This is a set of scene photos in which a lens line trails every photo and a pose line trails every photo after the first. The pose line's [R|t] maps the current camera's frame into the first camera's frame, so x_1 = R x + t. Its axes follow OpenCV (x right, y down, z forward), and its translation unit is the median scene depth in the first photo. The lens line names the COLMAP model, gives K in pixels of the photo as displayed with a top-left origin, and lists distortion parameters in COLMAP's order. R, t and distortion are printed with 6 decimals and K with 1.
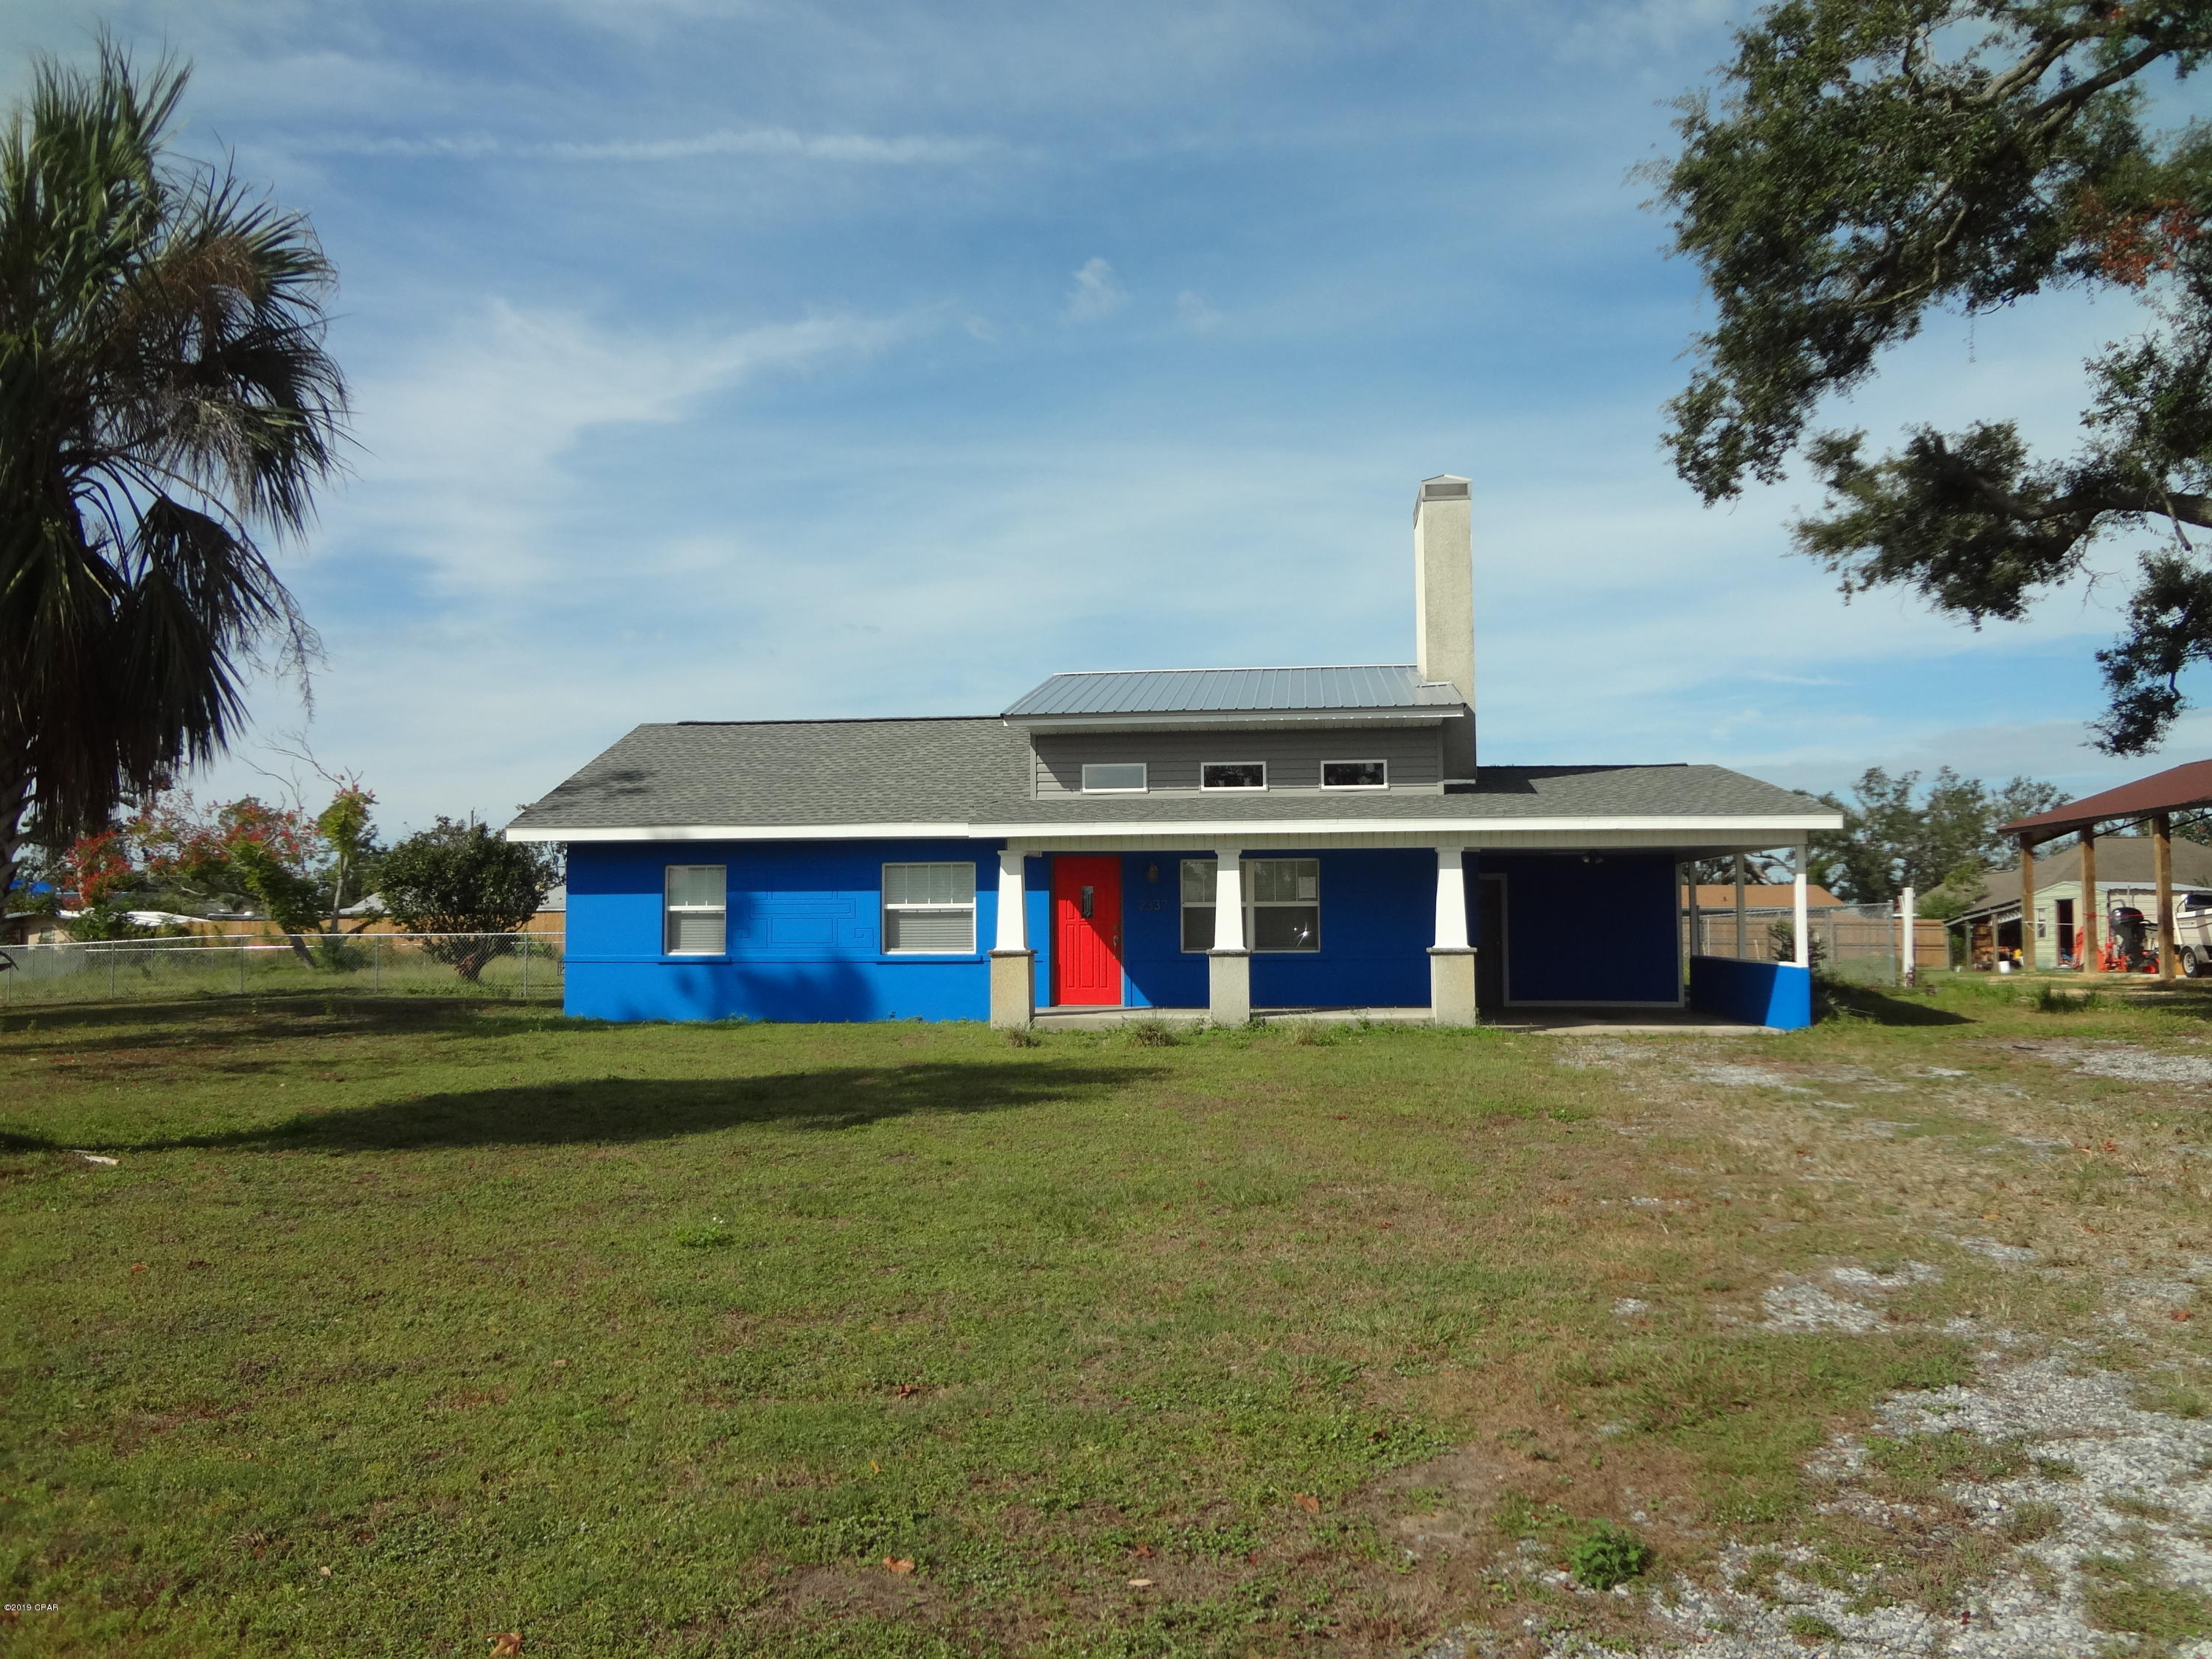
lens RADIAL K [[1646.0, 0, 1106.0], [0, 1646.0, 829.5], [0, 0, 1]] dist [-0.054399, 0.006949]
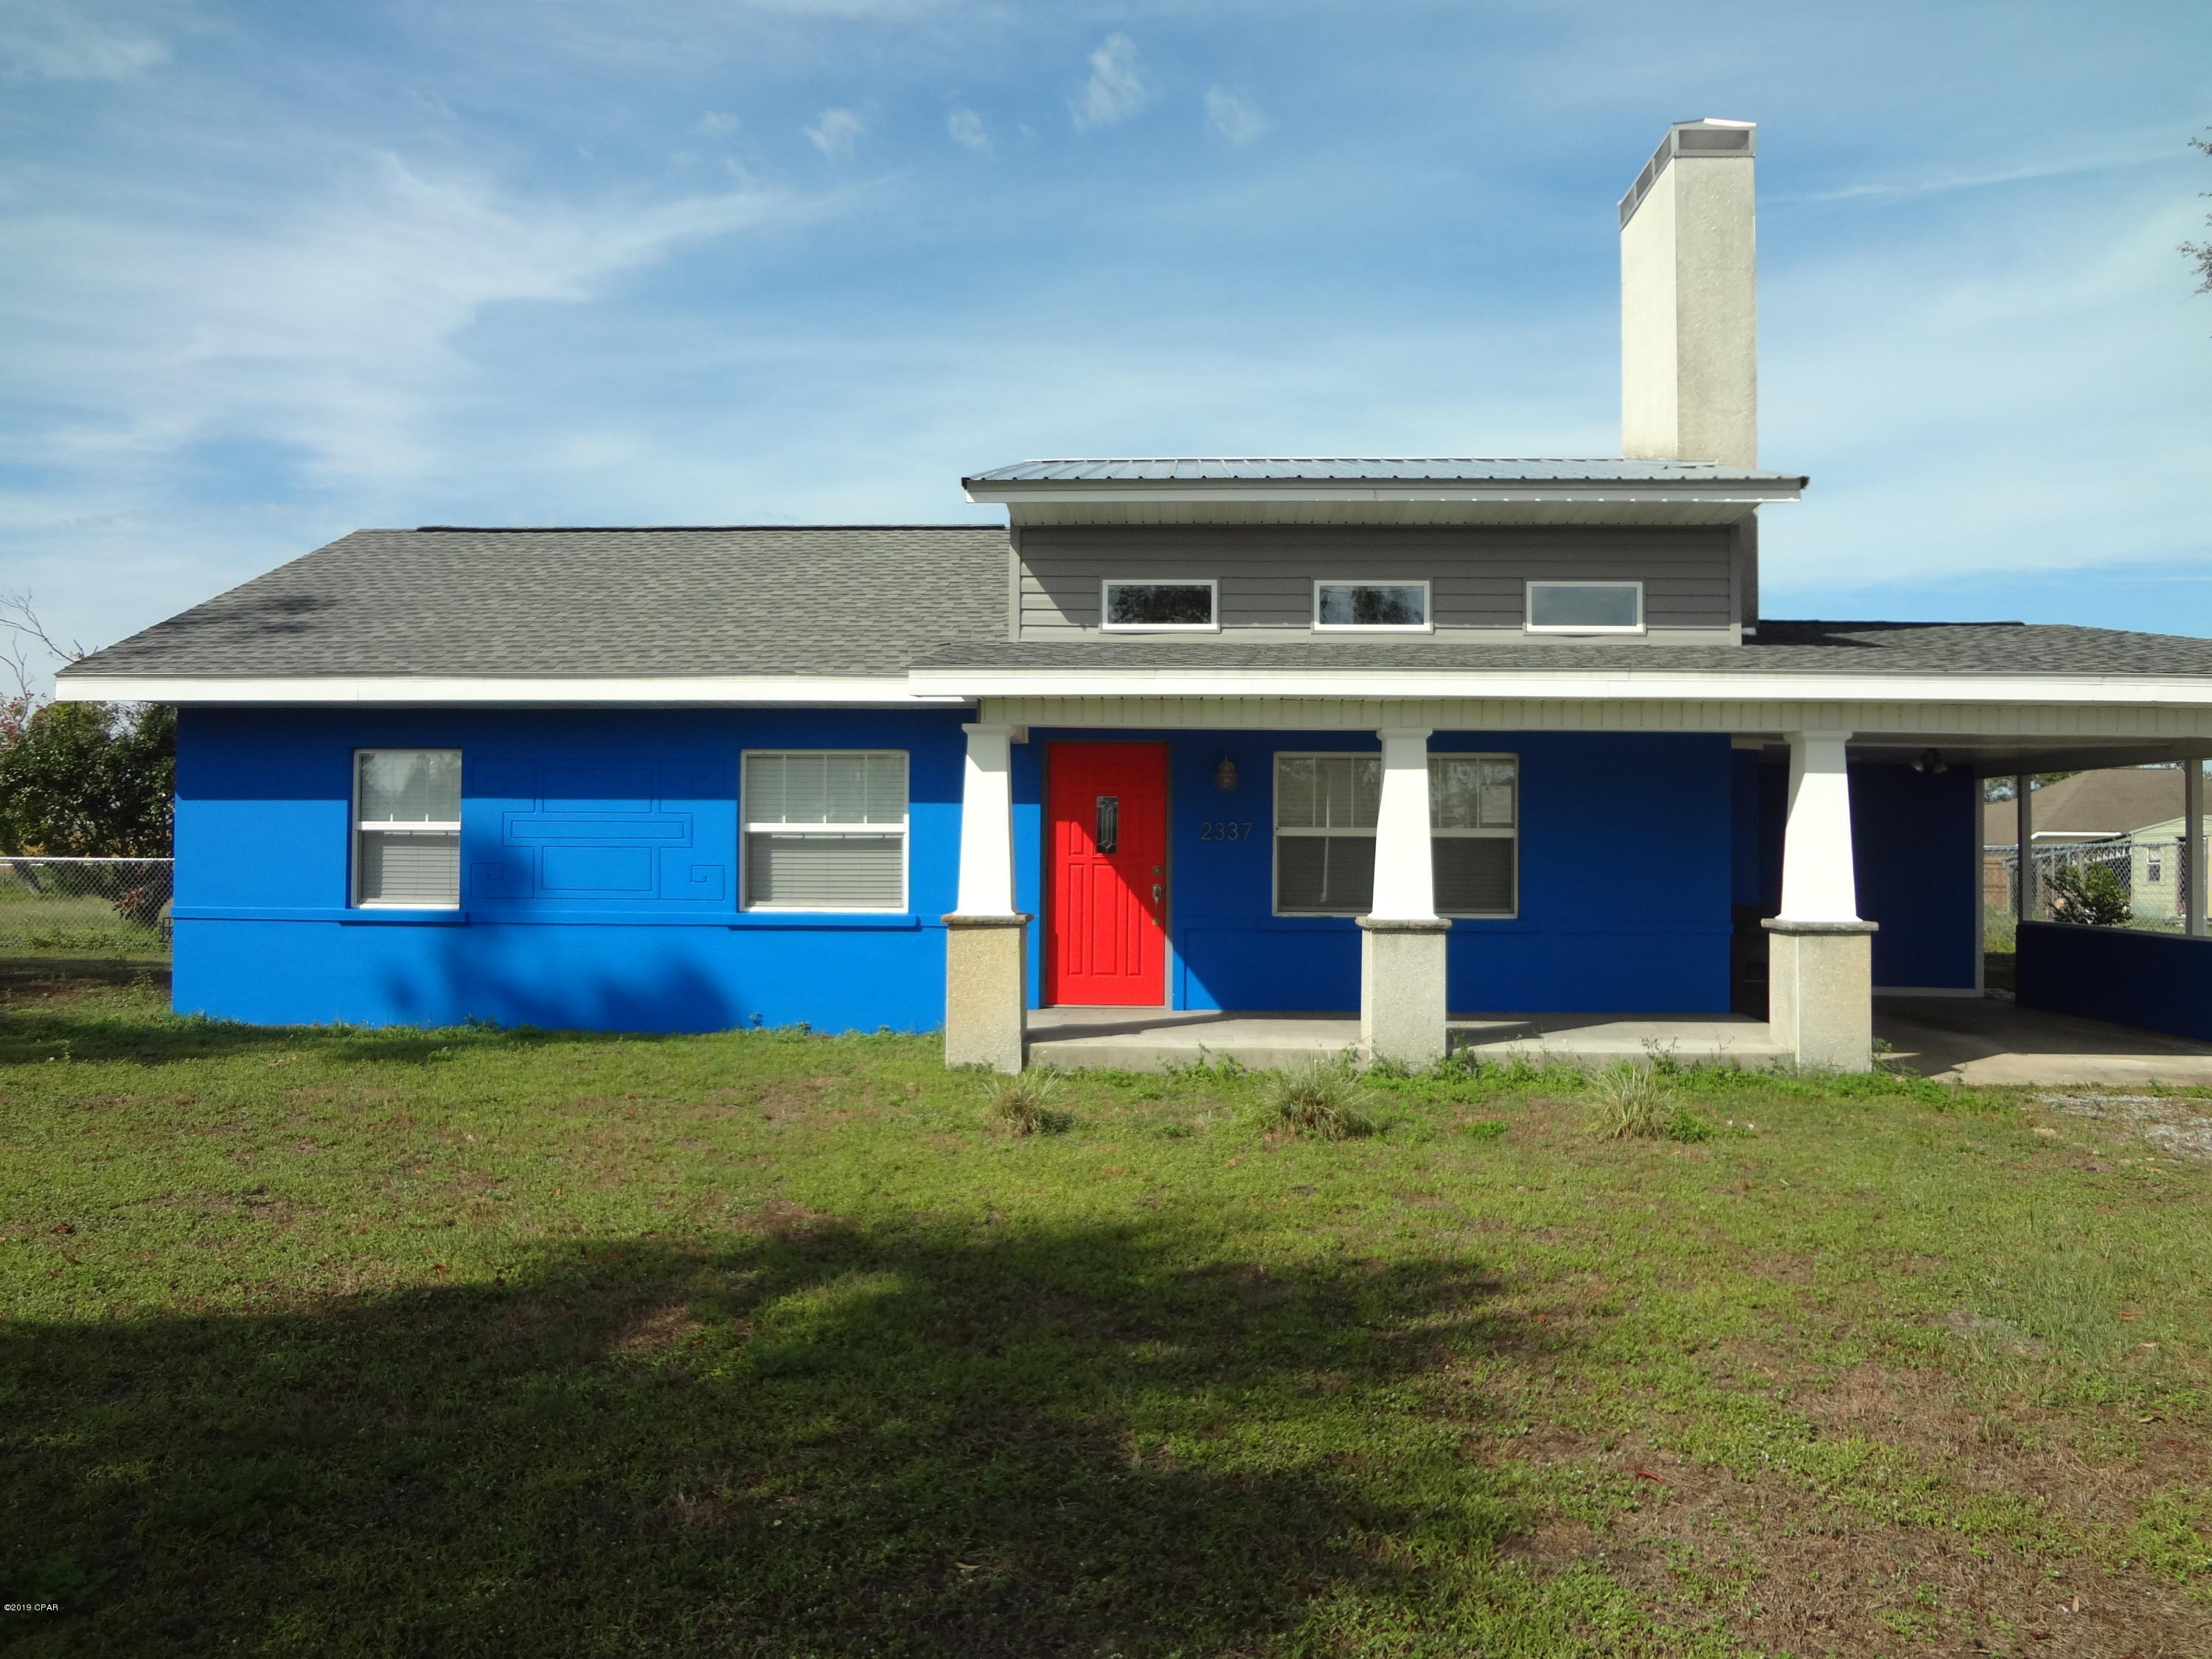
lens RADIAL K [[1646.0, 0, 1106.0], [0, 1646.0, 829.5], [0, 0, 1]] dist [-0.054399, 0.006949]
pose [[0.997262, 0.013978, 0.072610, -0.052913], [-0.017412, 0.998749, 0.046867, 0.019273], [-0.071864, -0.048003, 0.996259, 0.436618]]
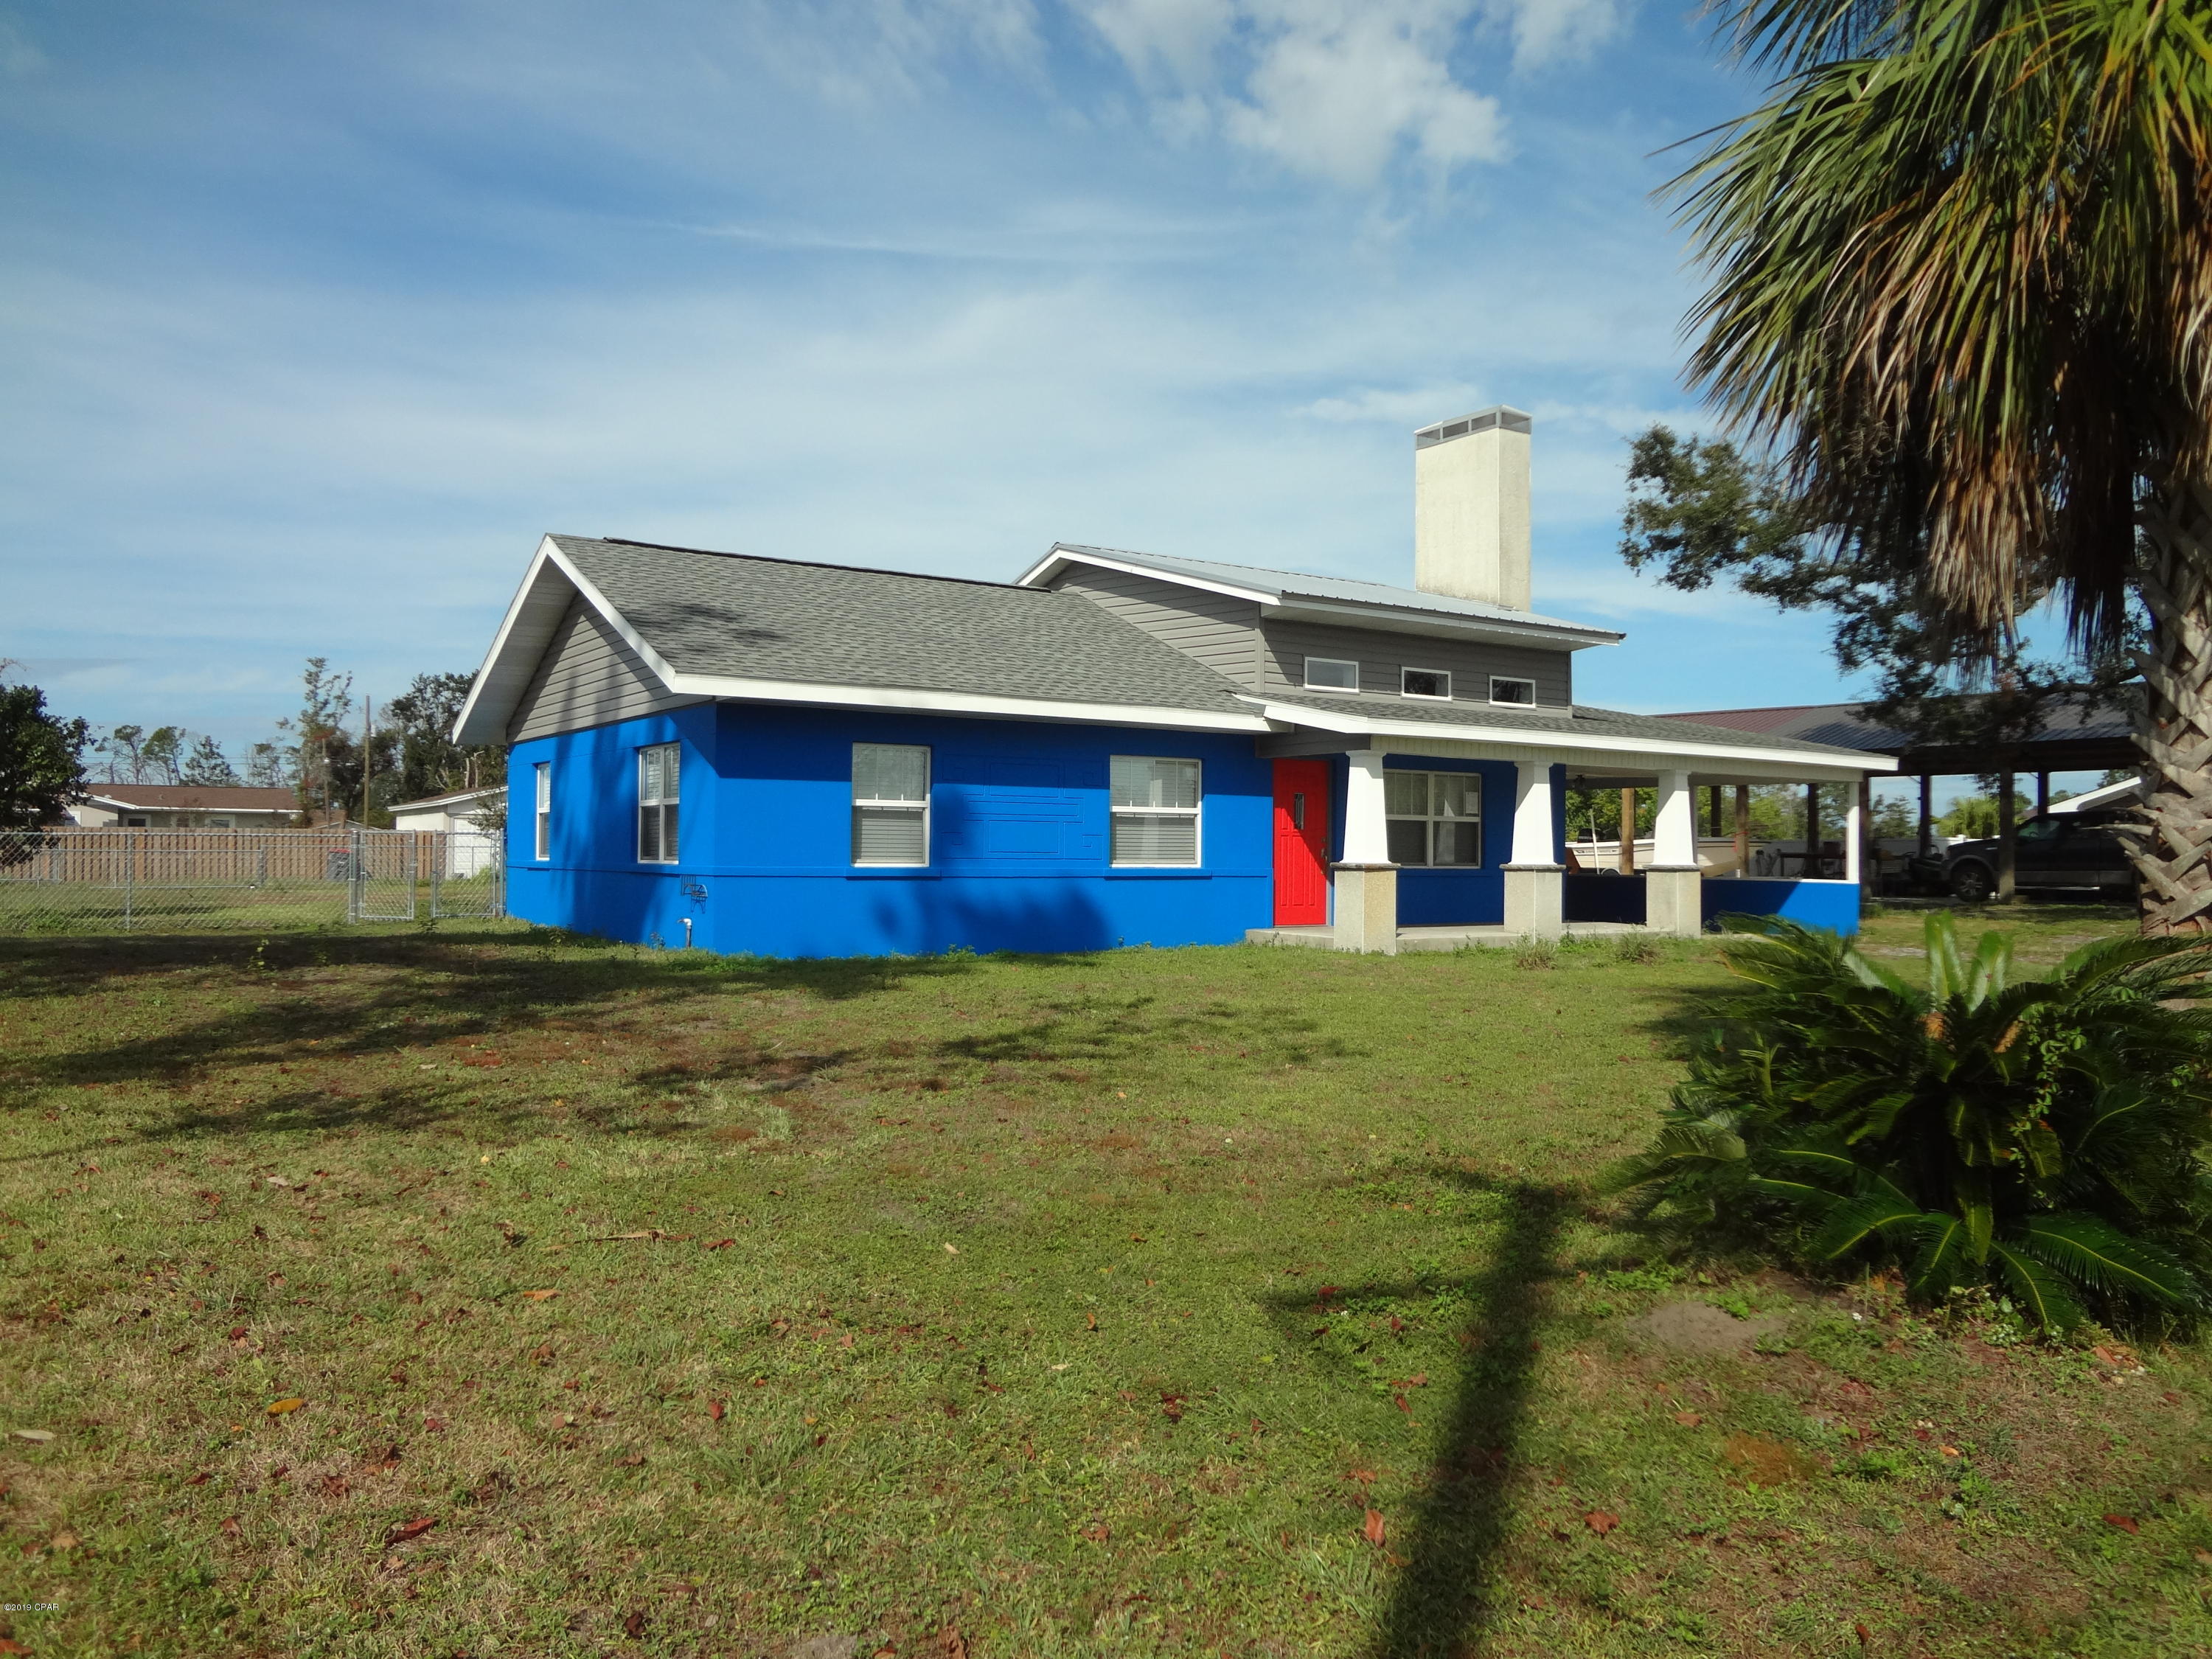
lens RADIAL K [[1718.1, 0, 1131.0], [0, 1718.1, 803.2], [0, 0, 1]] dist [-0.066991, -0.003089]
pose [[0.749257, 0.033834, 0.661415, -0.698084], [-0.052584, 0.998580, 0.008487, 0.036839], [-0.660188, -0.041139, 0.749973, 0.362286]]
